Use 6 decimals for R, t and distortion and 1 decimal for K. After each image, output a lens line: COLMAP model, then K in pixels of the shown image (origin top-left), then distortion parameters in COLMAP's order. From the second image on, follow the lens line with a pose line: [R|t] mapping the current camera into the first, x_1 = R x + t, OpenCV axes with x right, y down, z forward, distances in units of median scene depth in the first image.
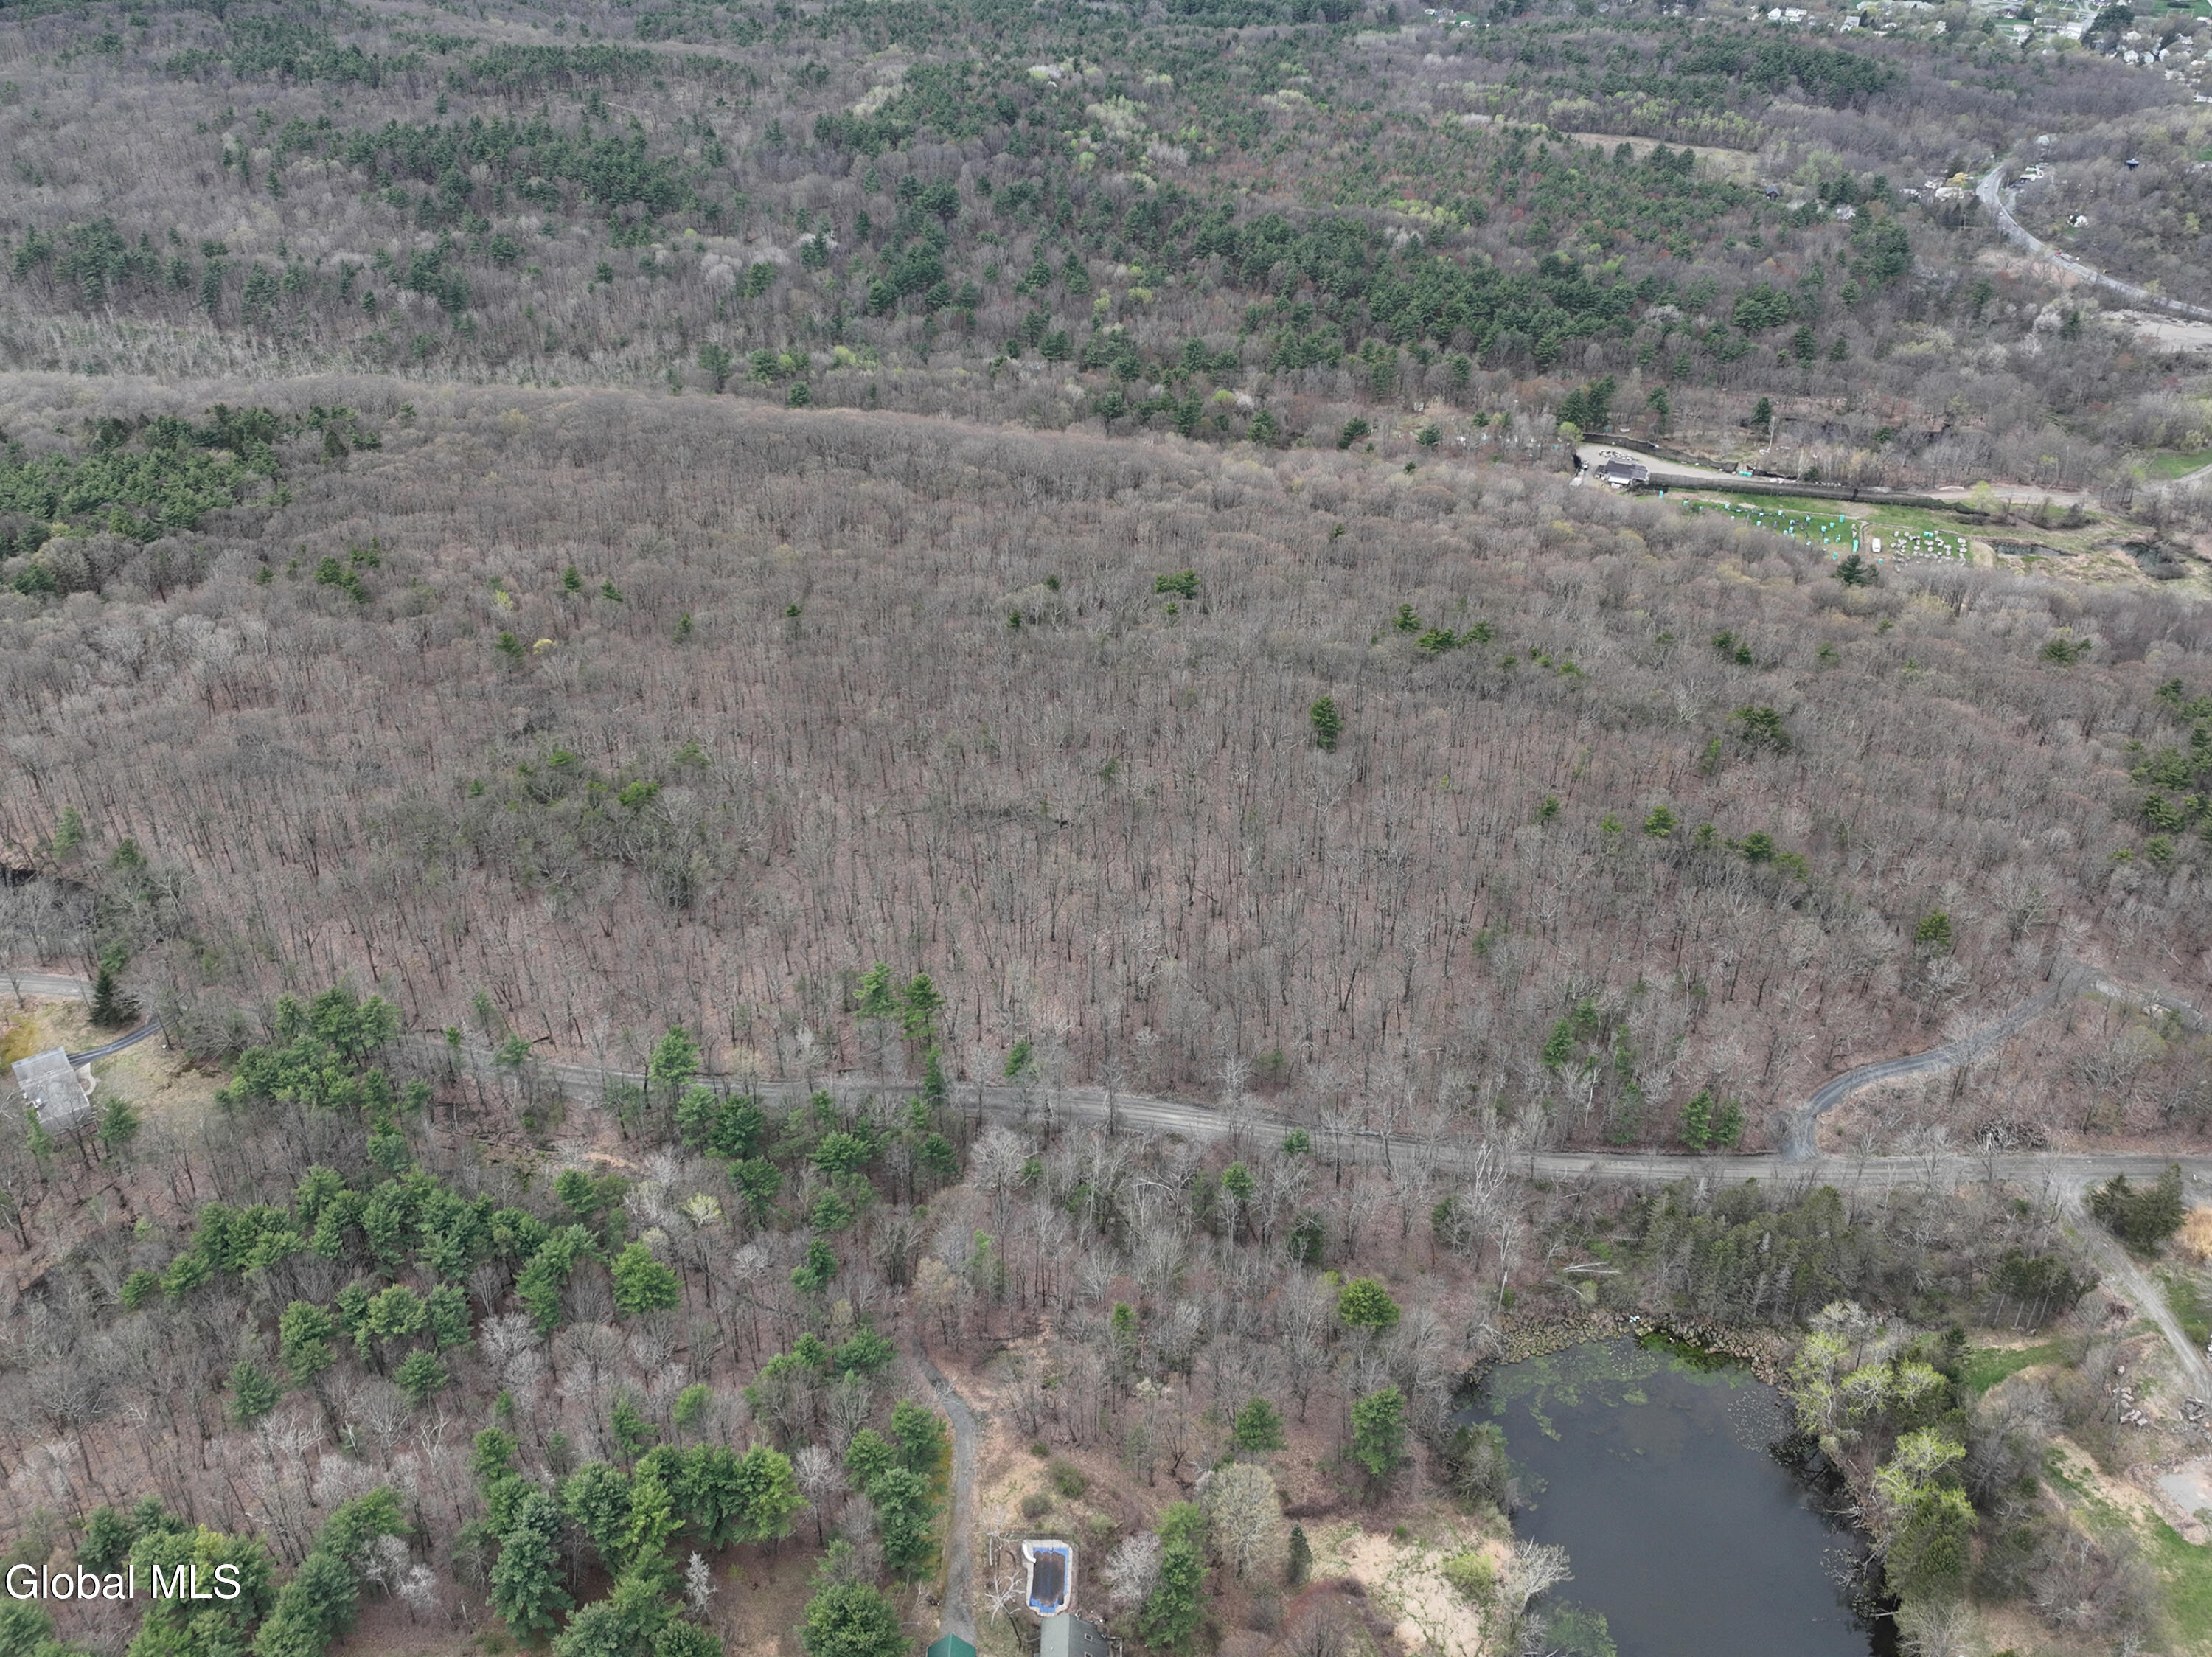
lens RADIAL K [[1959.1, 0, 1107.4], [0, 1959.1, 831.9], [0, 0, 1]] dist [0.000736, 0.001693]
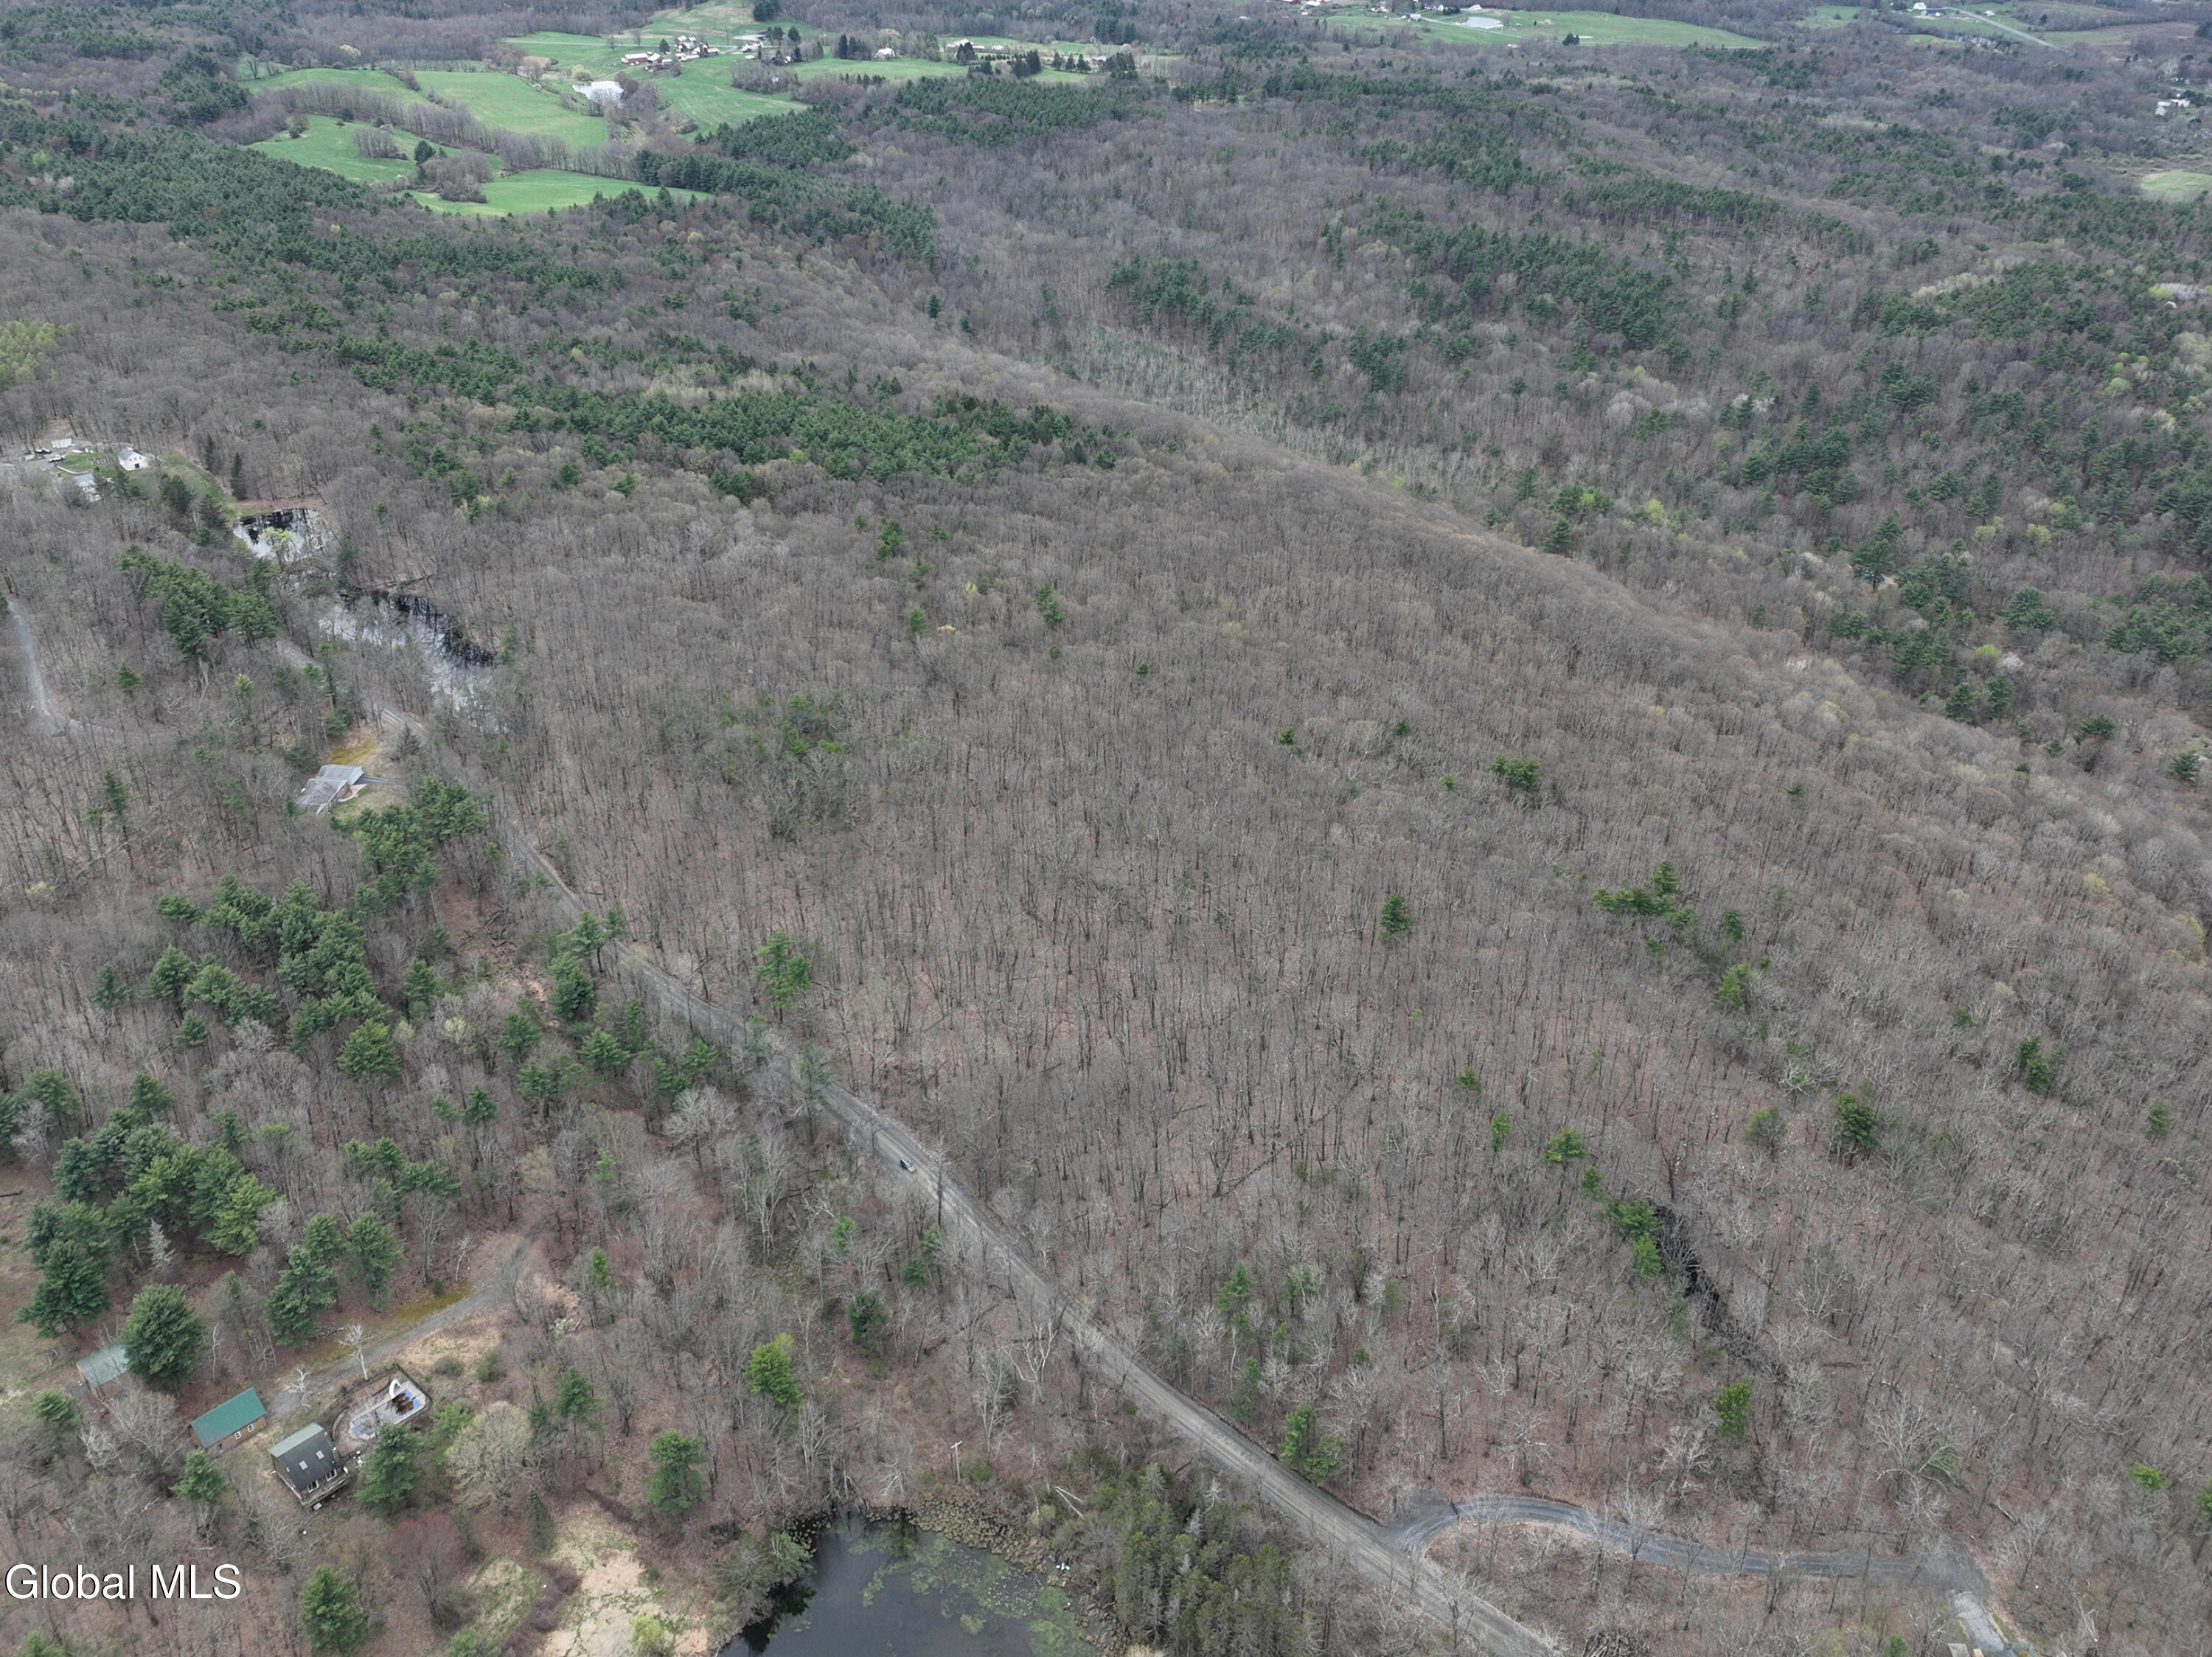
lens RADIAL K [[1959.1, 0, 1108.0], [0, 1959.1, 825.8], [0, 0, 1]] dist [0.000736, 0.001693]
pose [[0.743797, 0.332760, -0.579686, 0.512312], [-0.370822, 0.926994, 0.056324, -0.095329], [0.556108, 0.173067, 0.812891, 0.156021]]
